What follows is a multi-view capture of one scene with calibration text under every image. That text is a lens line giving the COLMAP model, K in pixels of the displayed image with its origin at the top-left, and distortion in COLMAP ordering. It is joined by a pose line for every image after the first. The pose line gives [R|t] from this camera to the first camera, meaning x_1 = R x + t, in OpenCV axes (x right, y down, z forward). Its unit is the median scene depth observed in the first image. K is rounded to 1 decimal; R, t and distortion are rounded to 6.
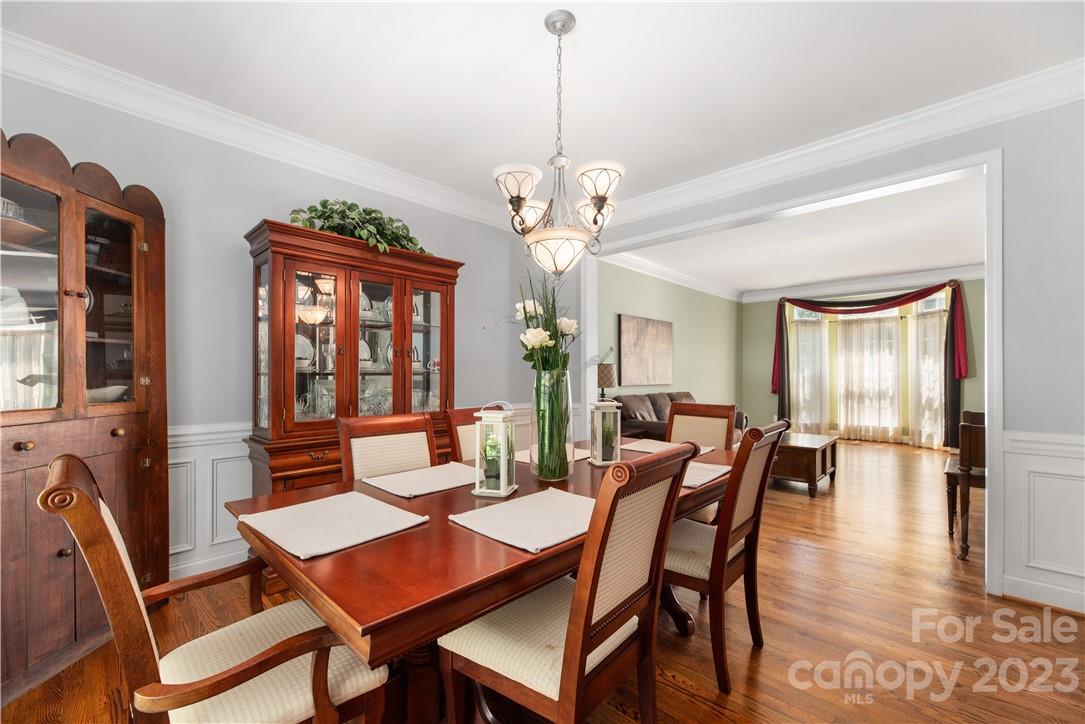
lens RADIAL K [[443.8, 0, 545.9], [0, 443.8, 369.4], [0, 0, 1]] dist [0.018119, 0.000256]
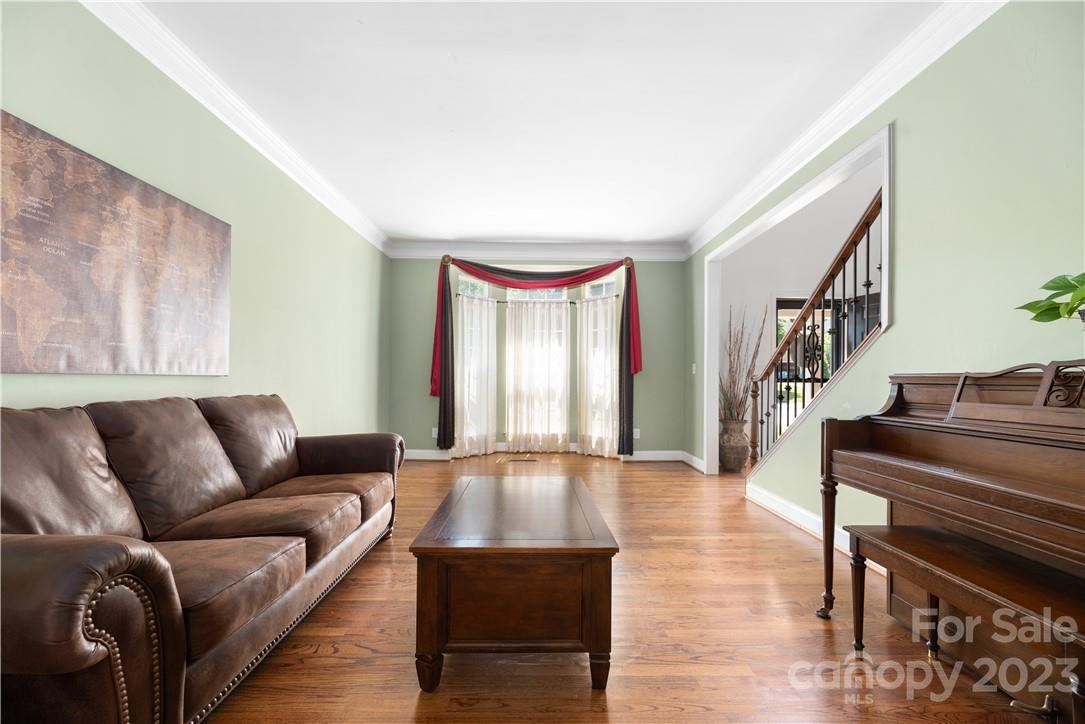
lens RADIAL K [[443.8, 0, 544.4], [0, 443.8, 372.1], [0, 0, 1]] dist [0.018119, 0.000256]
pose [[0.720586, 0.017275, 0.693151, 0.176961], [-0.012517, 0.999851, -0.011907, 0.025123], [-0.693253, -0.000096, 0.720694, 0.426428]]
